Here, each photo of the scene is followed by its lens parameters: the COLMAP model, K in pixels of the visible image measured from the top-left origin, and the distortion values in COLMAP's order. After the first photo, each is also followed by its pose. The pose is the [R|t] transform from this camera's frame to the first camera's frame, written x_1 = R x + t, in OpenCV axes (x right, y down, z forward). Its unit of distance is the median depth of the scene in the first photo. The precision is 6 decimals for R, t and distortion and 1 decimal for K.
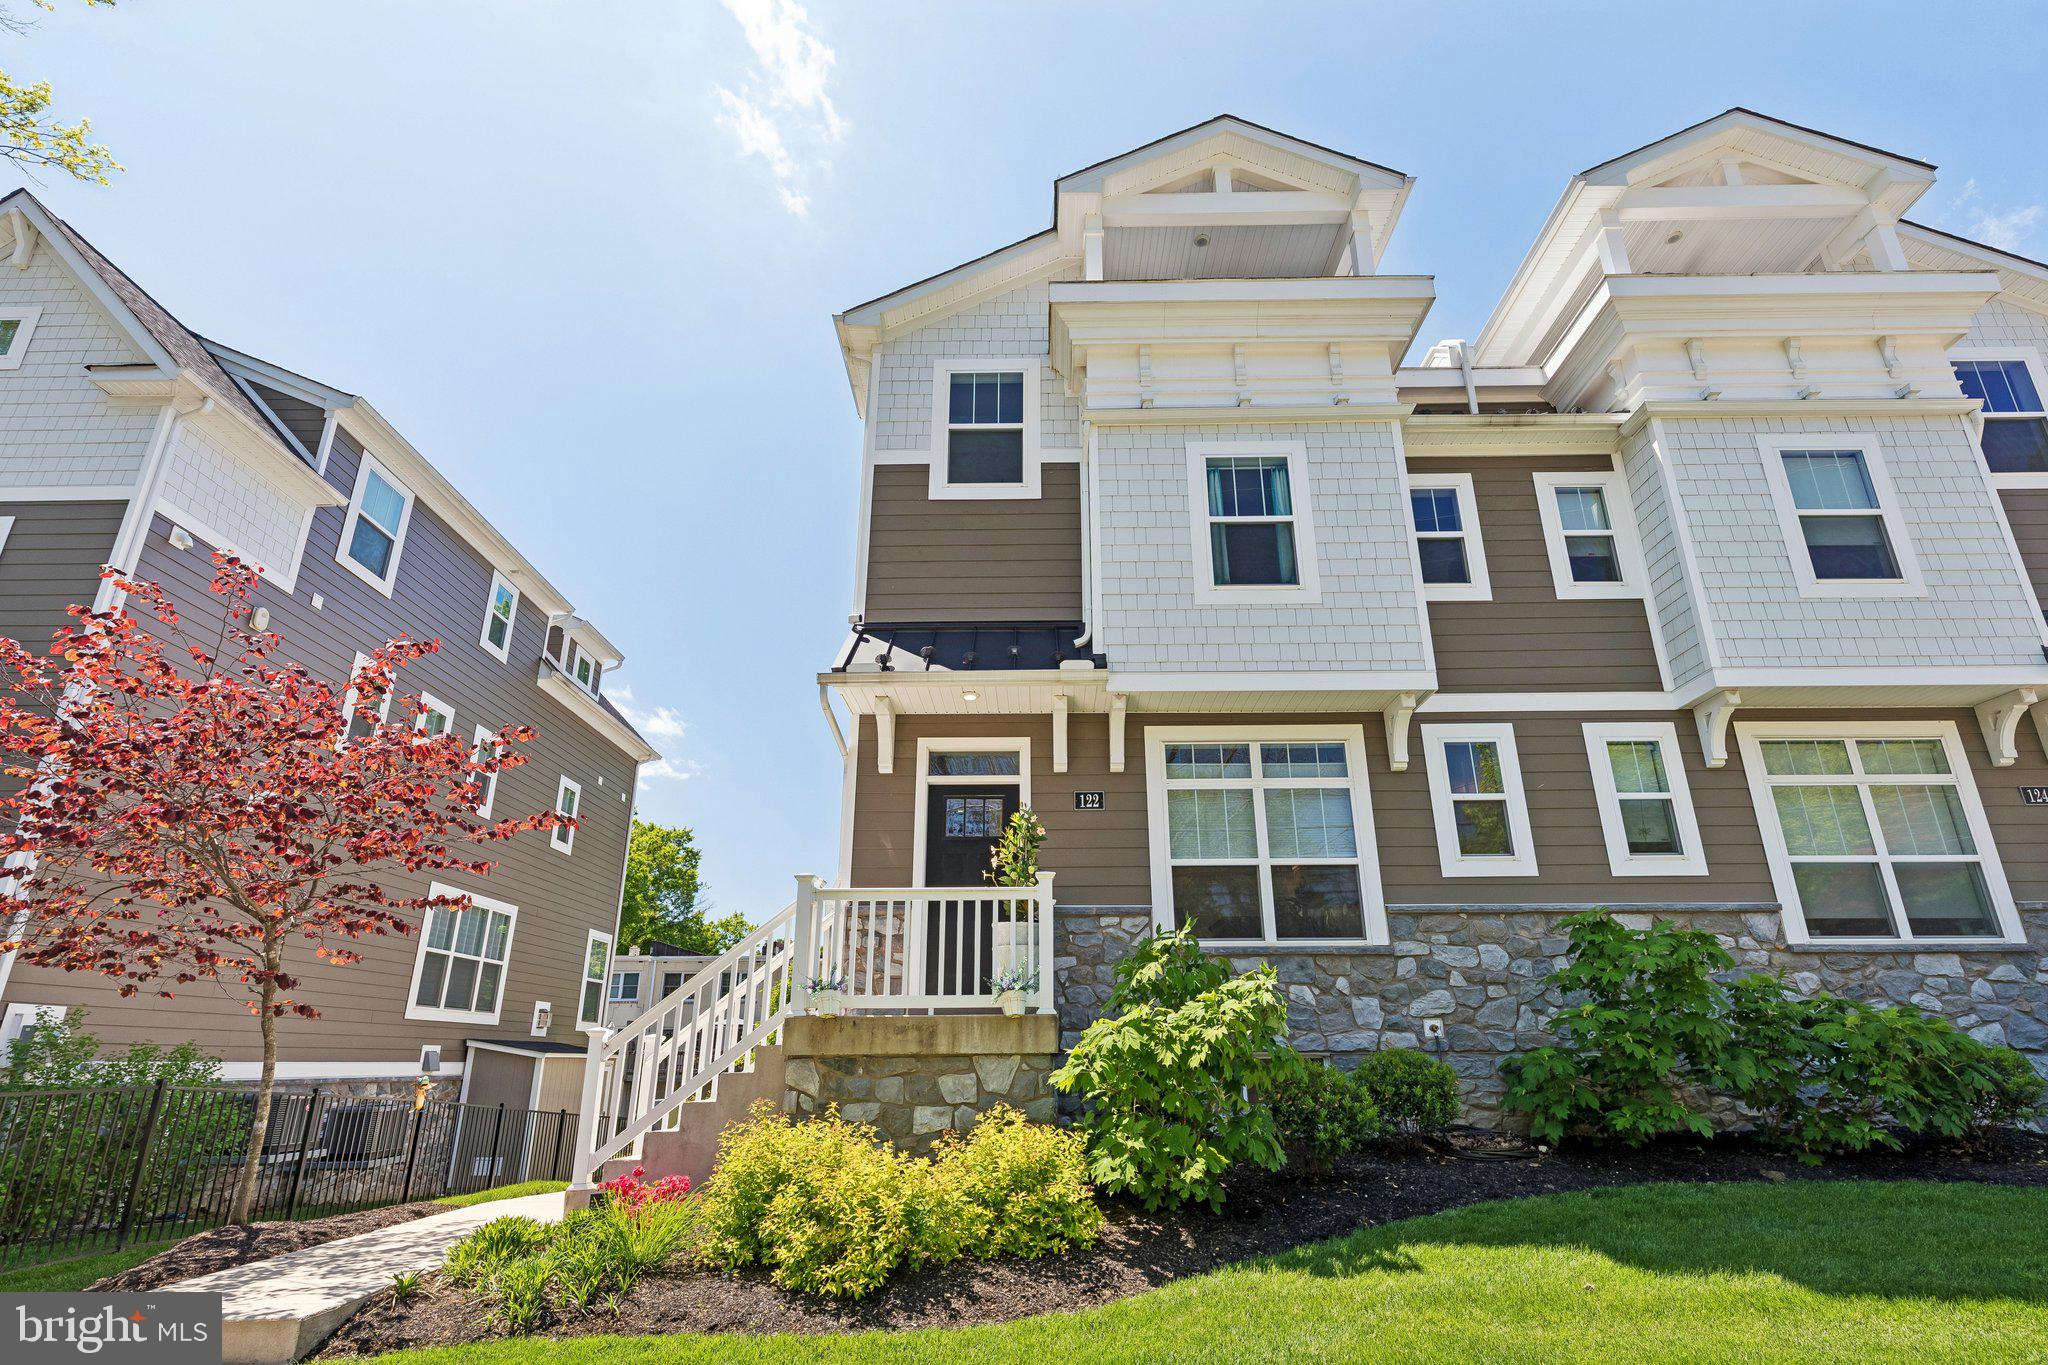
lens RADIAL K [[972.3, 0, 1029.4], [0, 972.3, 730.7], [0, 0, 1]] dist [-0.003479, 0.002166]
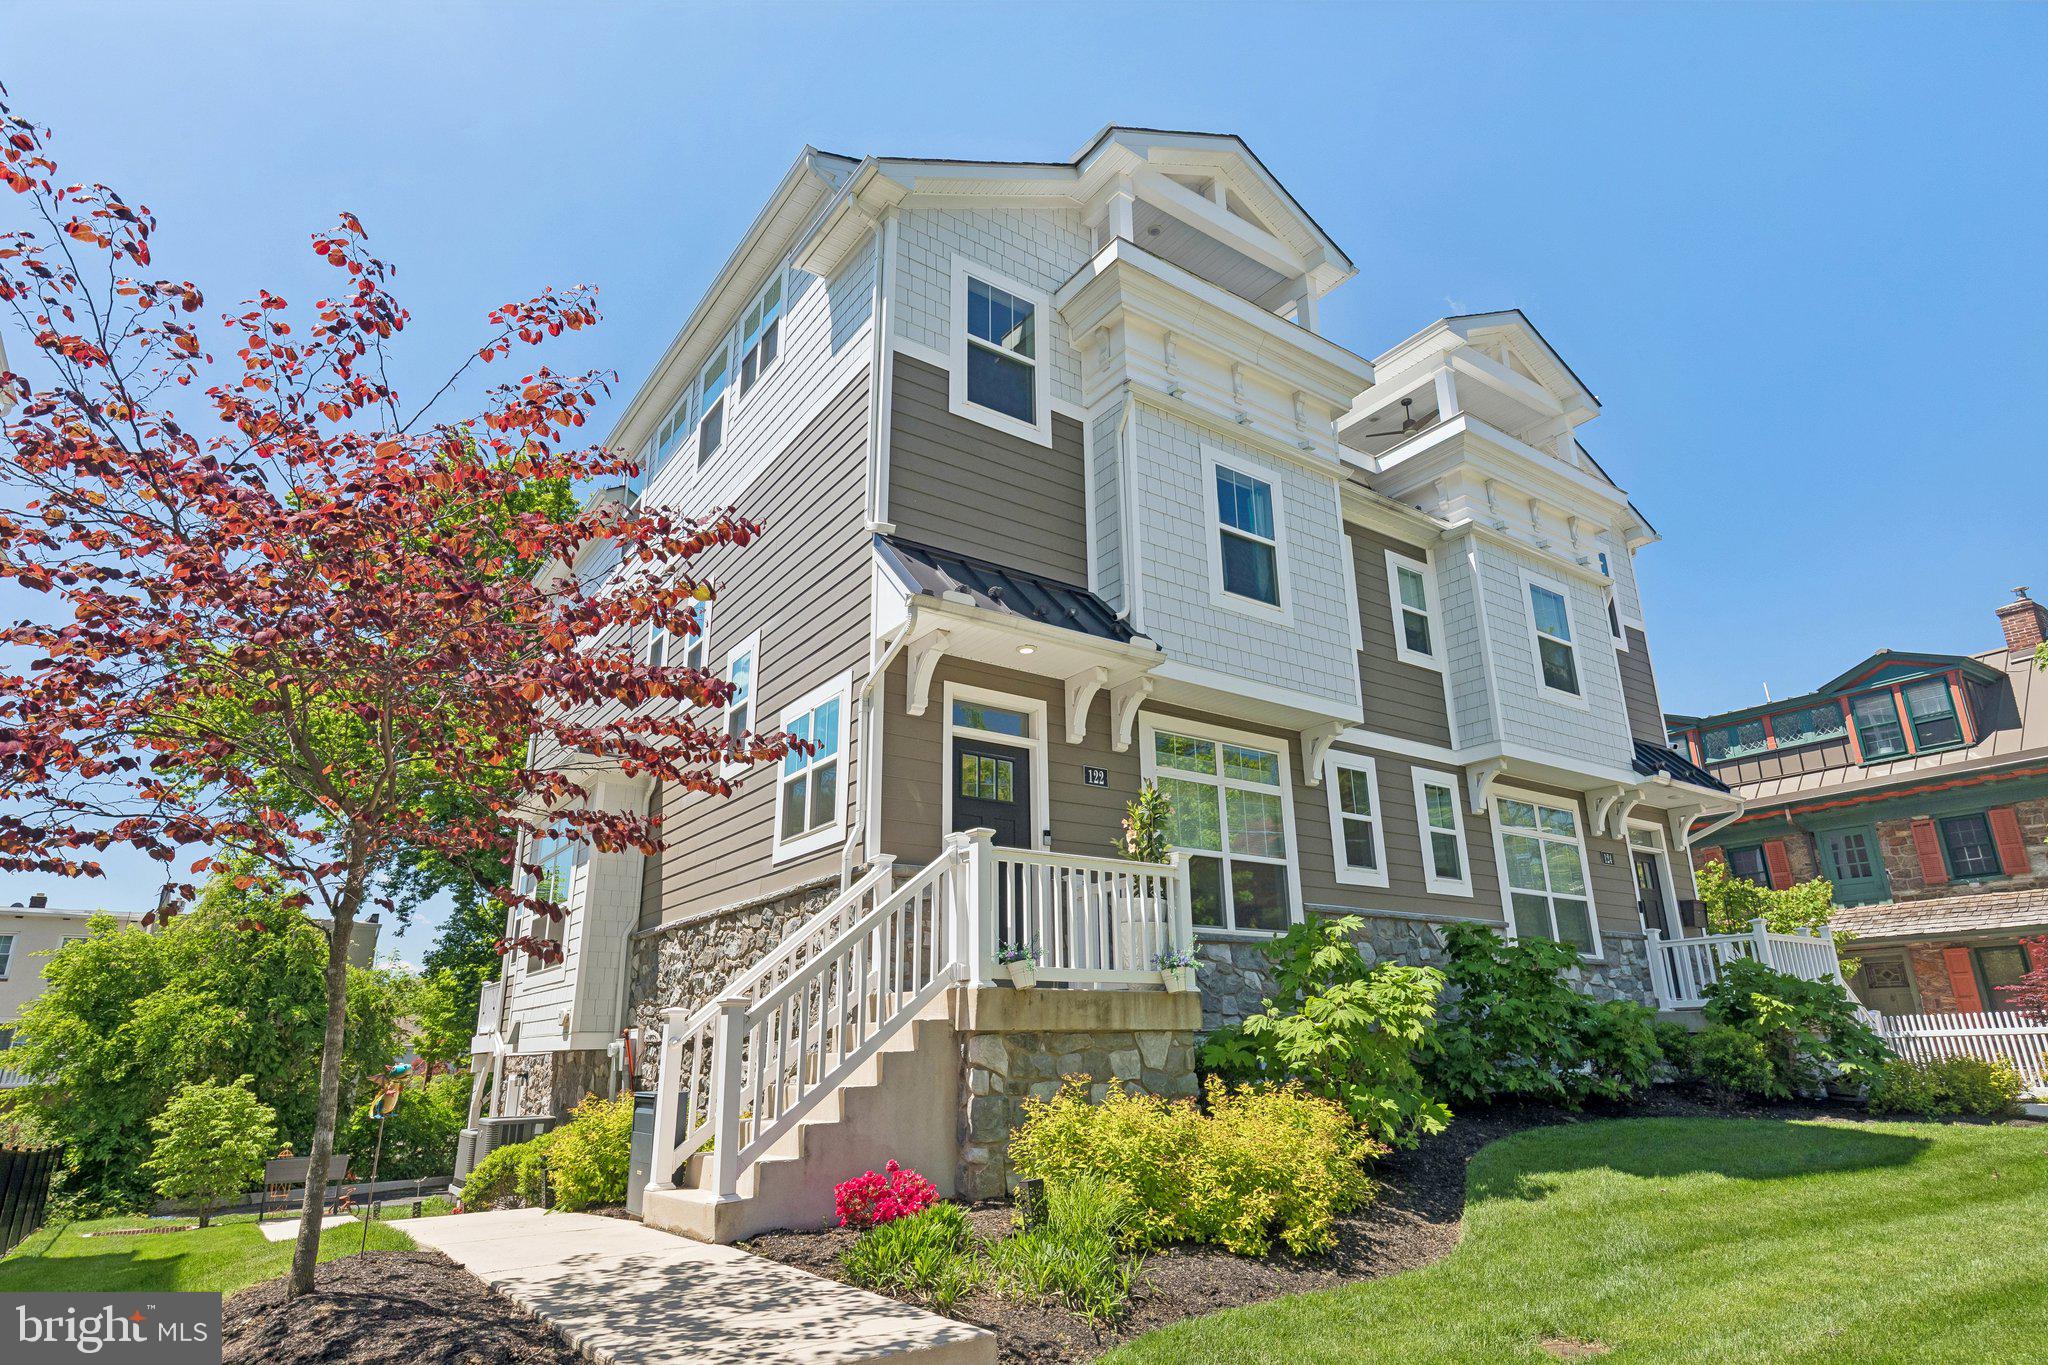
lens RADIAL K [[1129.6, 0, 1029.7], [0, 1129.6, 687.8], [0, 0, 1]] dist [0.004370, -0.002738]
pose [[0.806591, 0.174633, 0.564725, -0.640463], [-0.179400, 0.982623, -0.047627, 0.049401], [-0.563228, -0.062896, 0.823904, 0.104605]]
